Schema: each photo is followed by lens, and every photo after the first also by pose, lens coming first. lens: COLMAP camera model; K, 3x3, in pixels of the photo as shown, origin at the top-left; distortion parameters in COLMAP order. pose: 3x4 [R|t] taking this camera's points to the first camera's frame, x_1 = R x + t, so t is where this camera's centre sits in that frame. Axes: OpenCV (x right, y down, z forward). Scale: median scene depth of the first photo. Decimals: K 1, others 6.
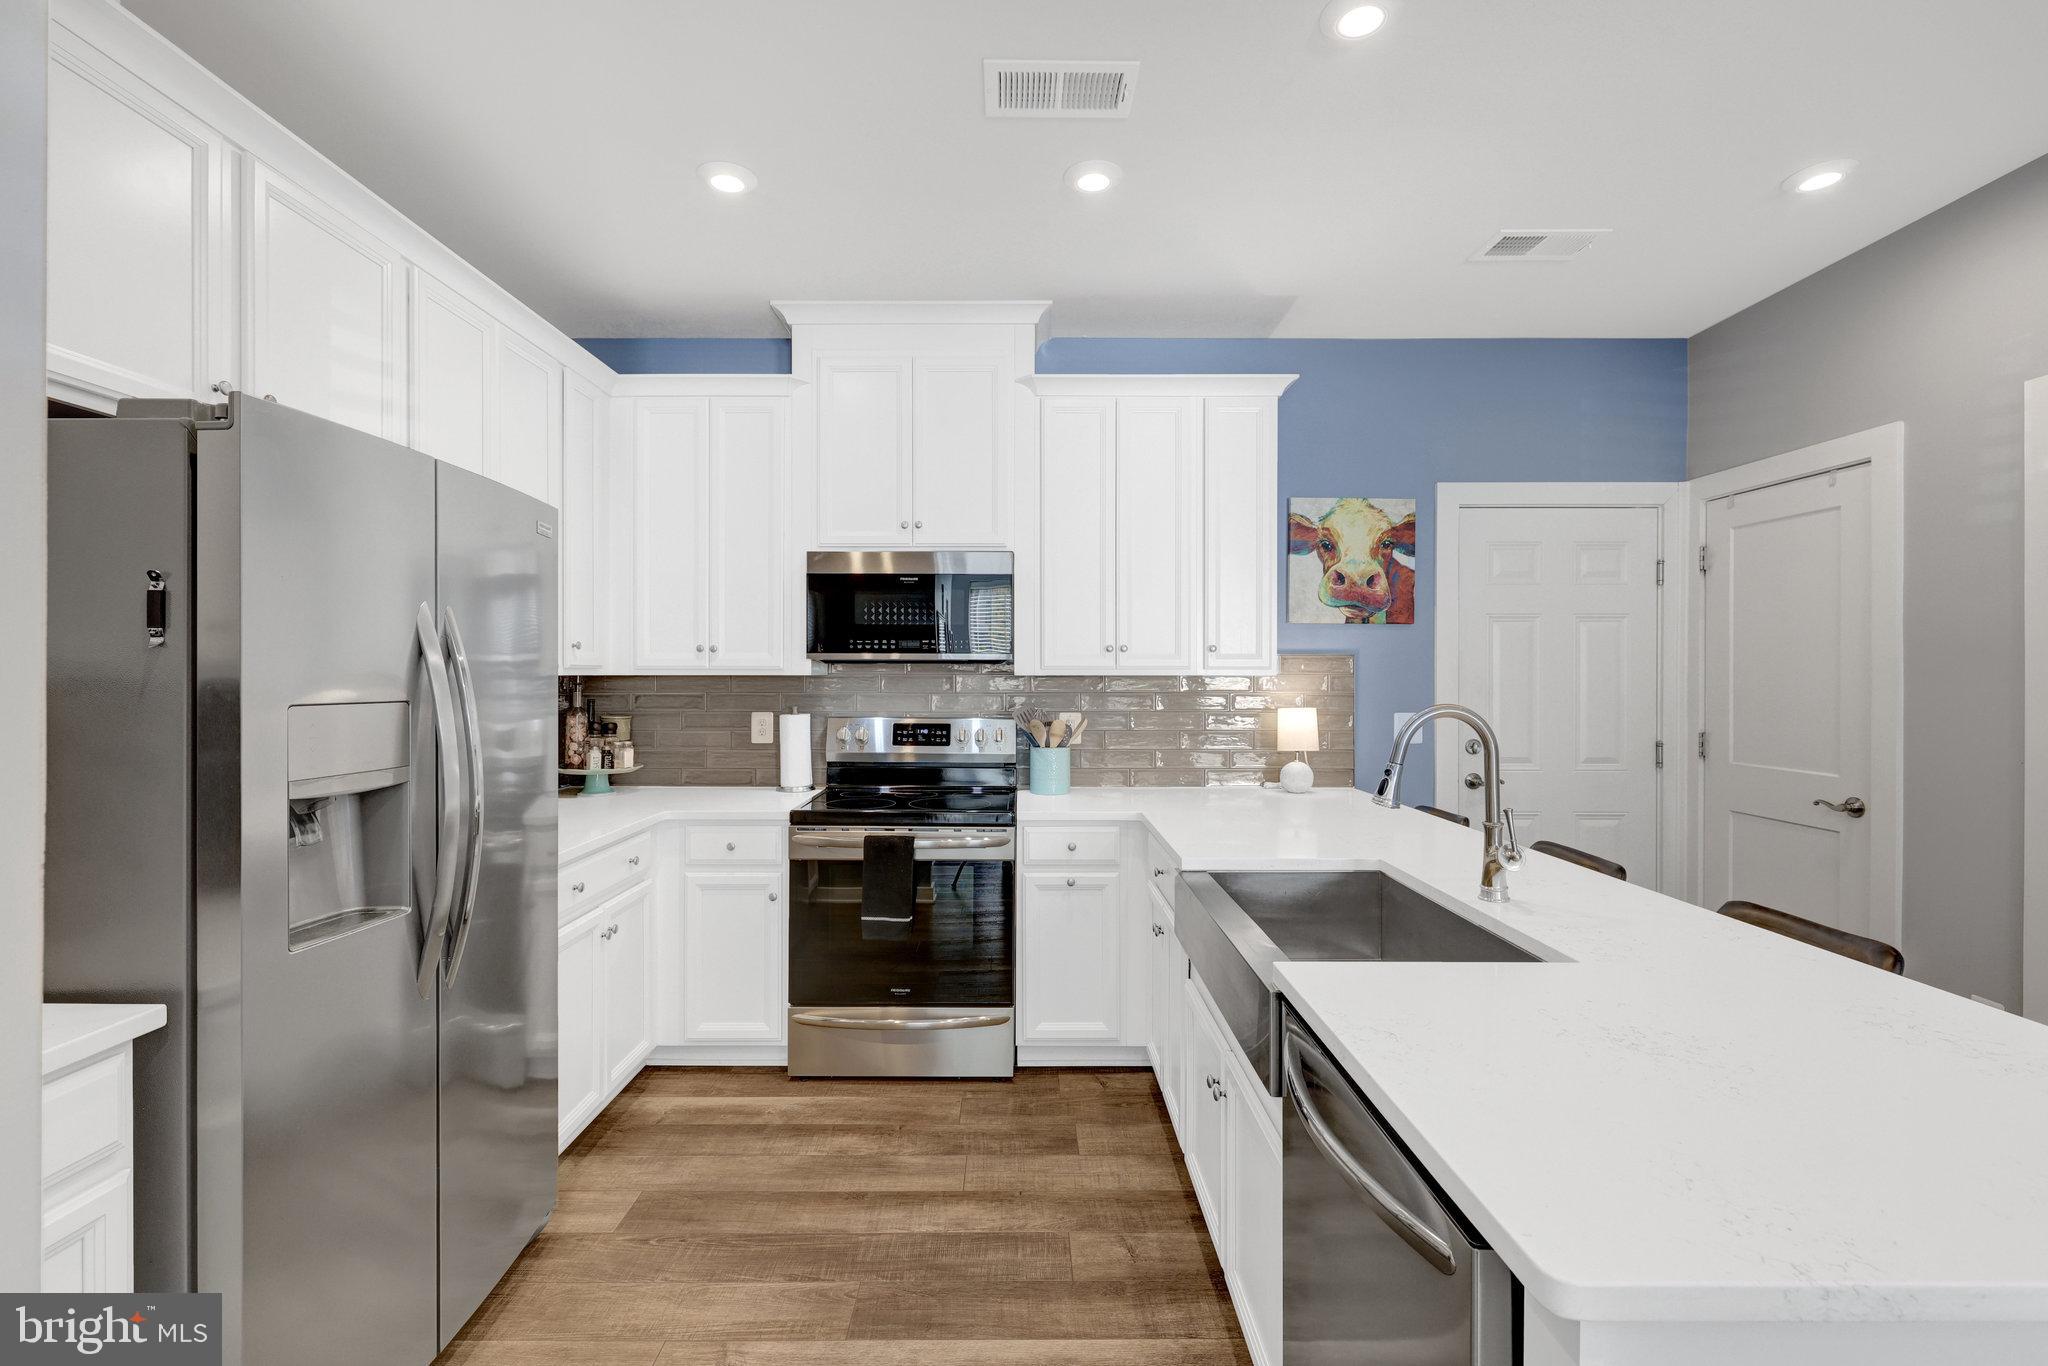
lens RADIAL K [[905.8, 0, 1023.0], [0, 905.8, 673.9], [0, 0, 1]] dist [0.000024, 0.000197]
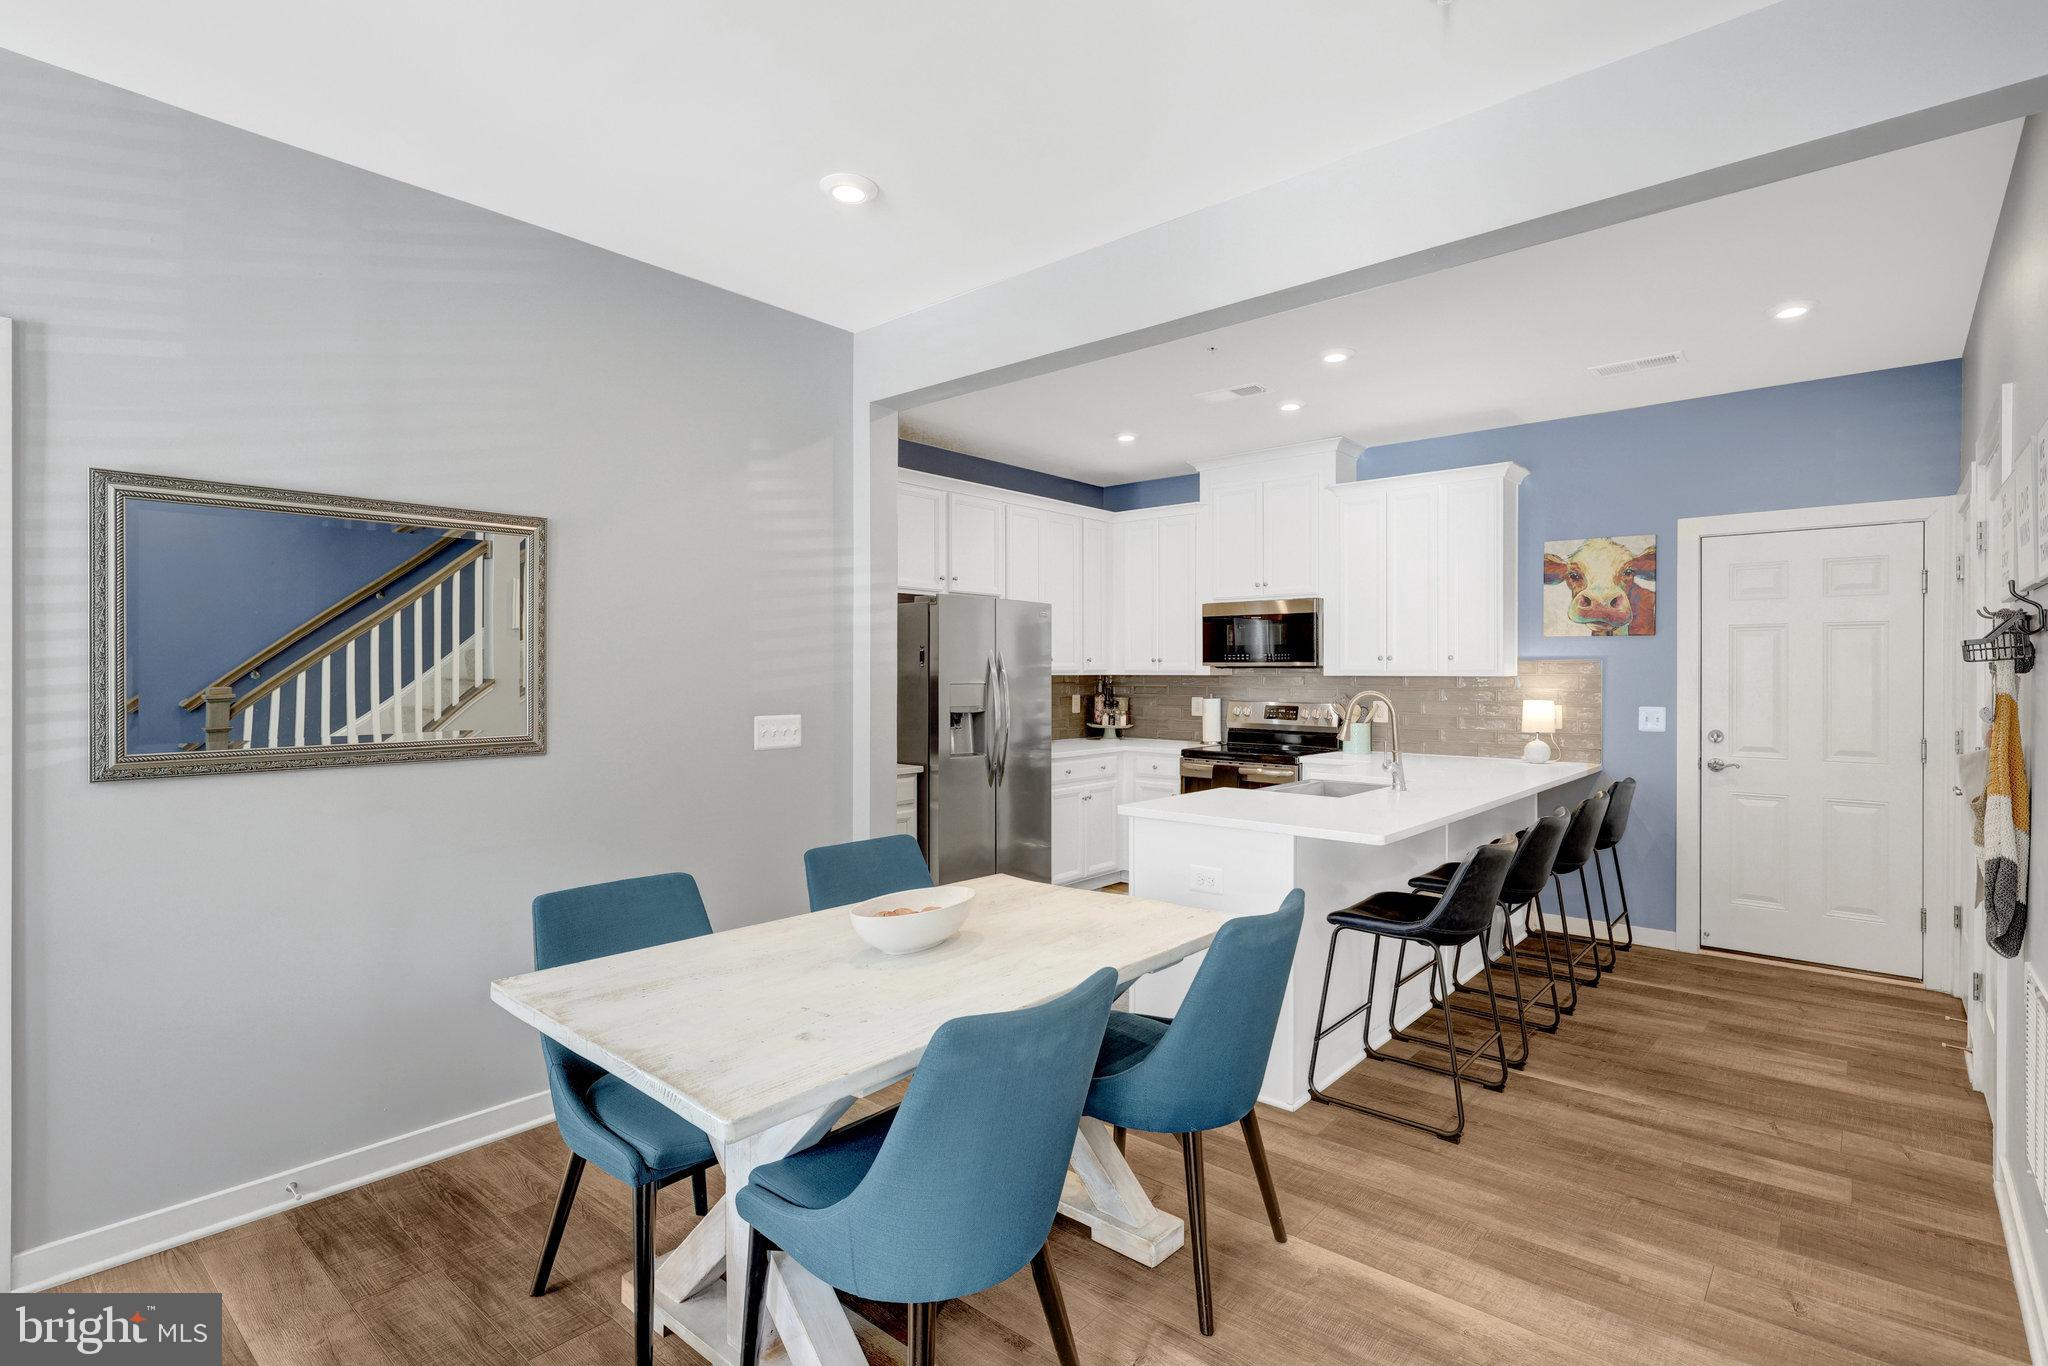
lens RADIAL K [[1000.5, 0, 1025.6], [0, 1000.5, 673.8], [0, 0, 1]] dist [-0.000617, 0.000035]
pose [[0.753456, 0.001616, -0.657496, 0.695686], [-0.001589, 0.999999, 0.000636, -0.001841], [0.657496, 0.000565, 0.753458, -0.608201]]
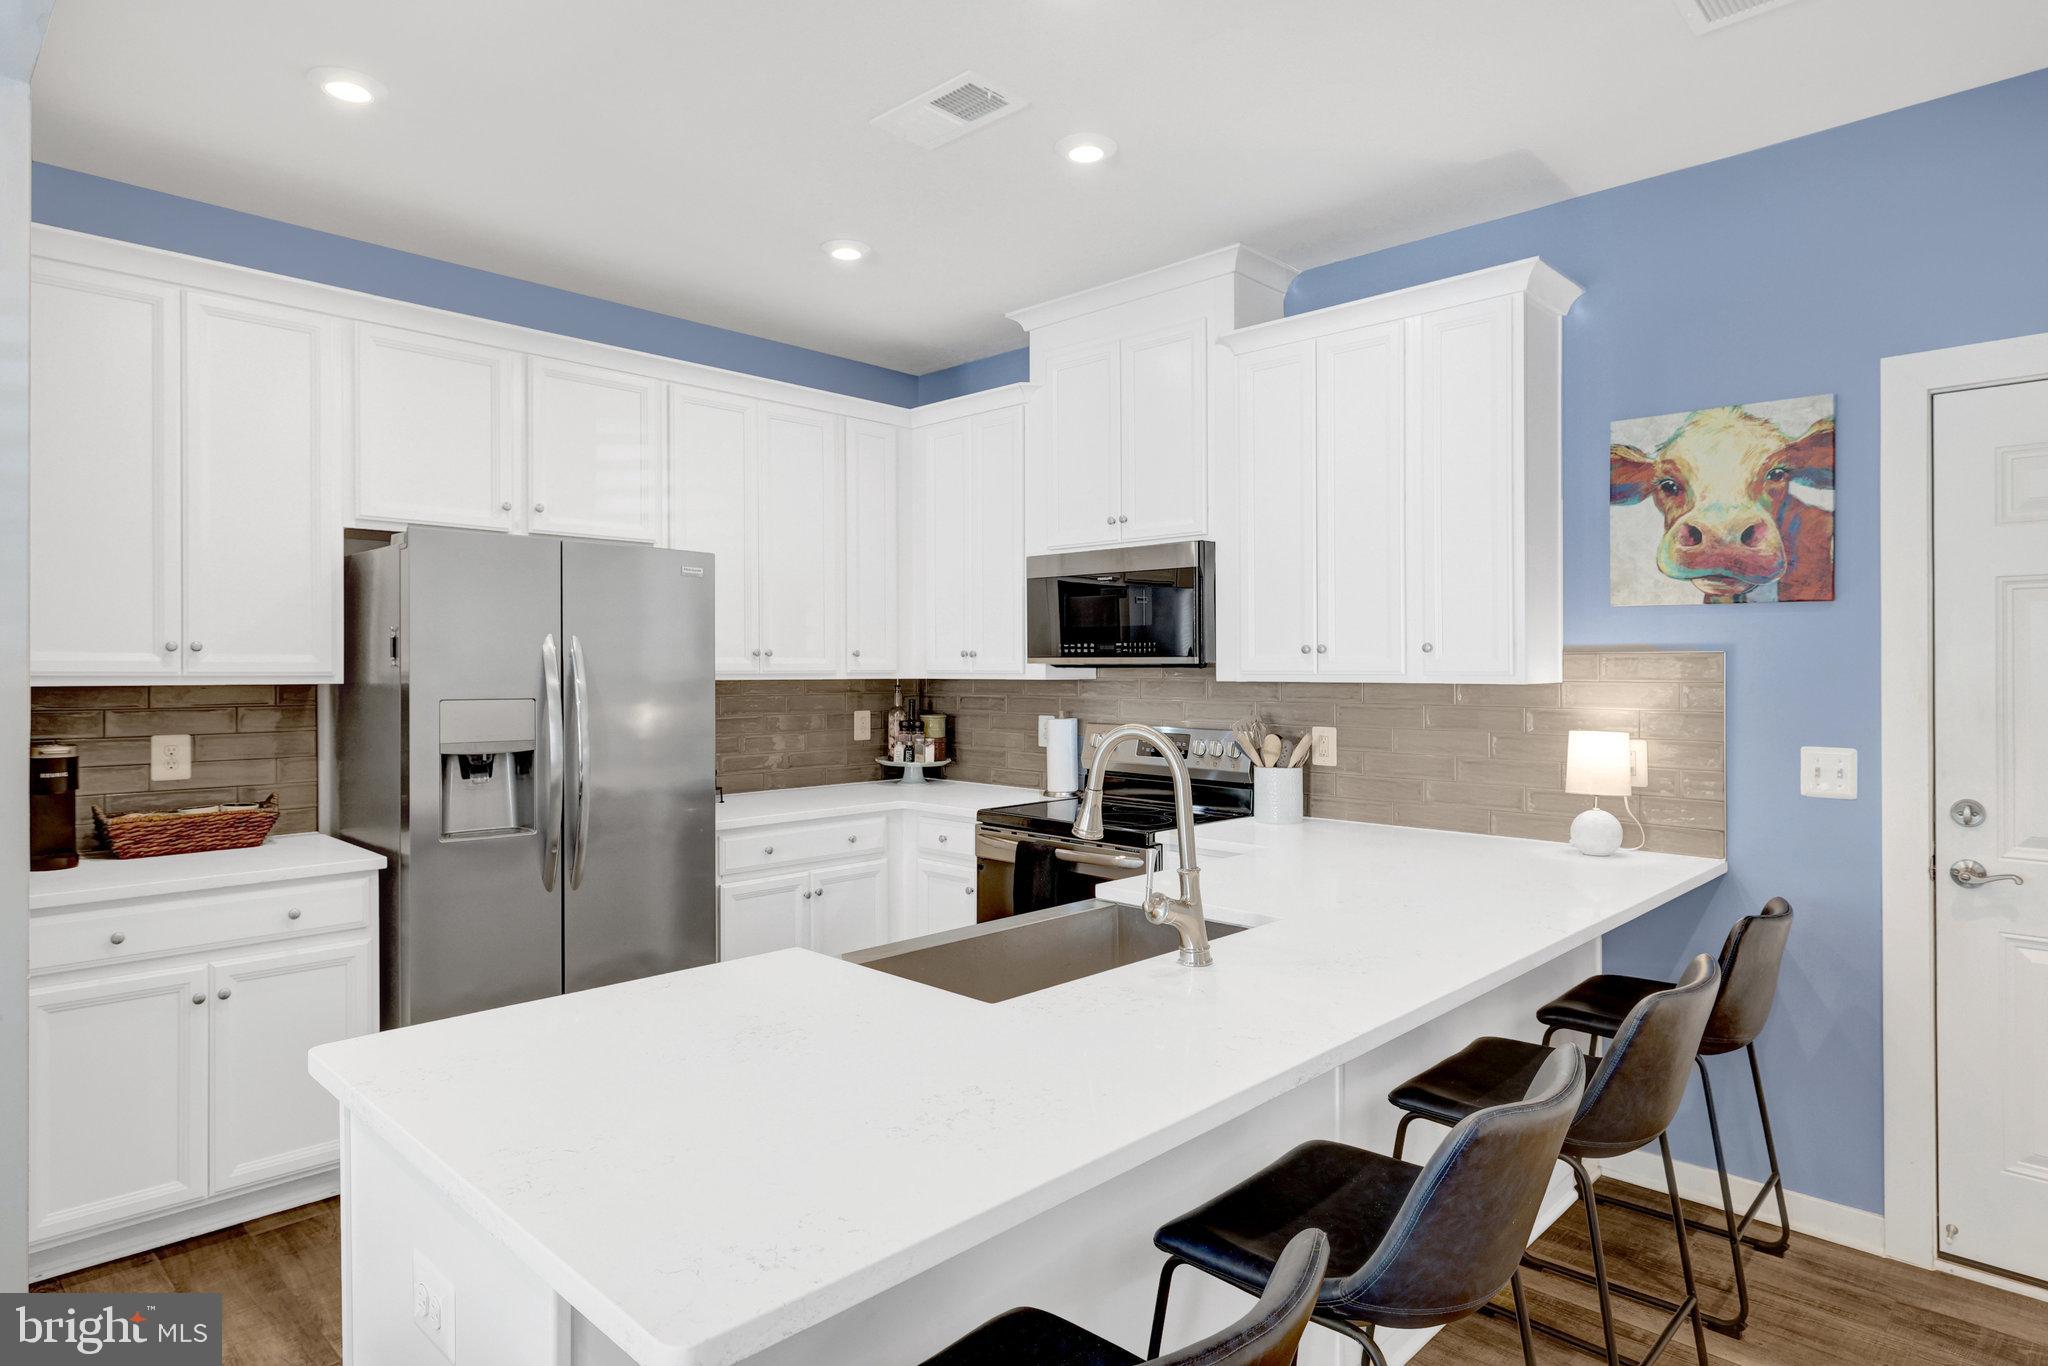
lens RADIAL K [[1169.0, 0, 1024.5], [0, 1169.0, 661.9], [0, 0, 1]] dist [0.003283, -0.000329]
pose [[0.707266, -0.003916, -0.706937, 0.612844], [0.000480, 0.999987, -0.005059, -0.010795], [0.706948, 0.003239, 0.707258, 0.070009]]
